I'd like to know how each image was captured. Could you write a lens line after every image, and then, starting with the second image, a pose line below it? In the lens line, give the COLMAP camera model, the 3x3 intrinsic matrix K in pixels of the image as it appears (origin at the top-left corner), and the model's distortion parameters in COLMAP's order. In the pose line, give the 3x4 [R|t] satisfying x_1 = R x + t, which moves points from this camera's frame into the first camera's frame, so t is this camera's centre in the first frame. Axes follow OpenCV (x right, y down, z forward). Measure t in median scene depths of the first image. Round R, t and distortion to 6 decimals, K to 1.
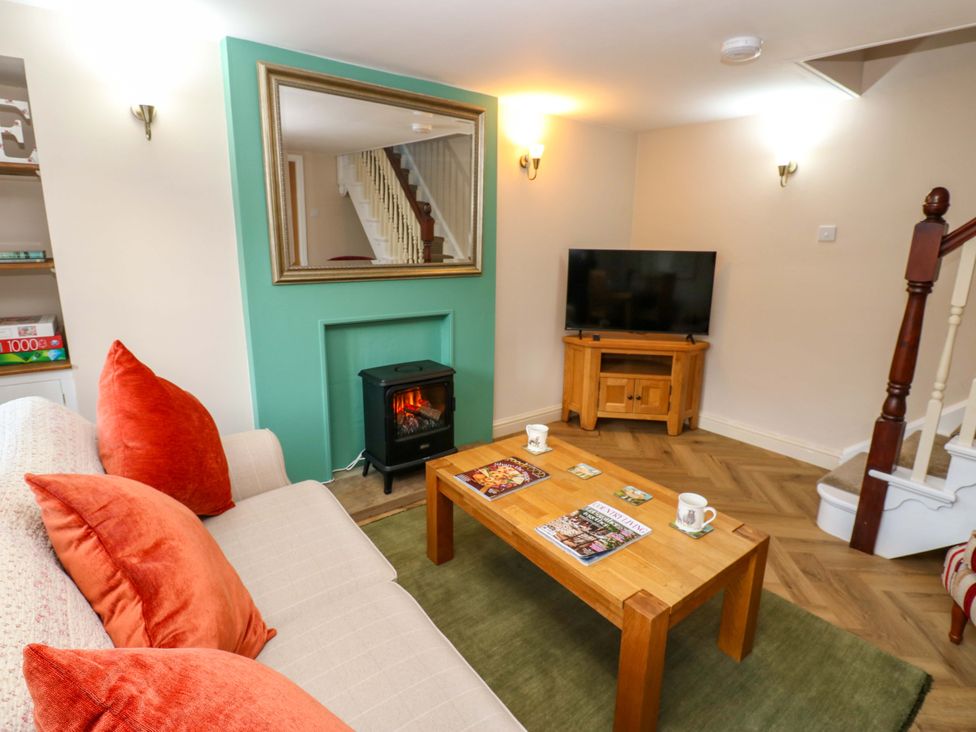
lens RADIAL K [[513.9, 0, 498.0], [0, 513.9, 356.8], [0, 0, 1]] dist [0.002939, -0.015407]
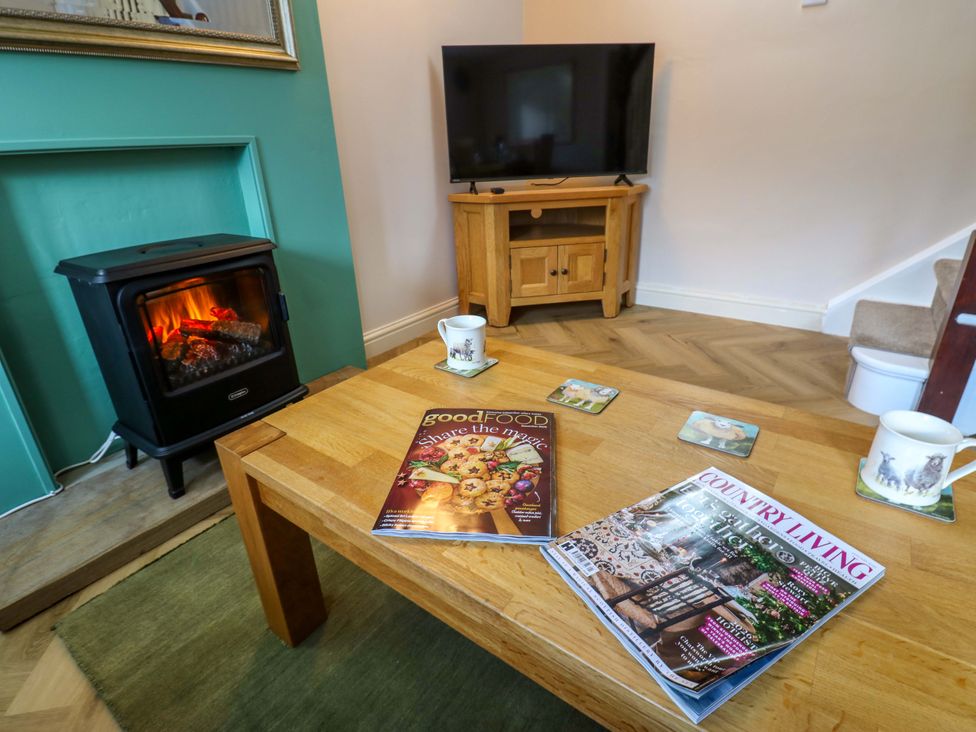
lens RADIAL K [[513.9, 0, 498.0], [0, 513.9, 356.8], [0, 0, 1]] dist [0.002939, -0.015407]
pose [[0.956903, -0.157225, 0.244167, -0.010914], [0.112890, 0.976031, 0.186065, 0.063909], [-0.267569, -0.150482, 0.951715, 0.400805]]
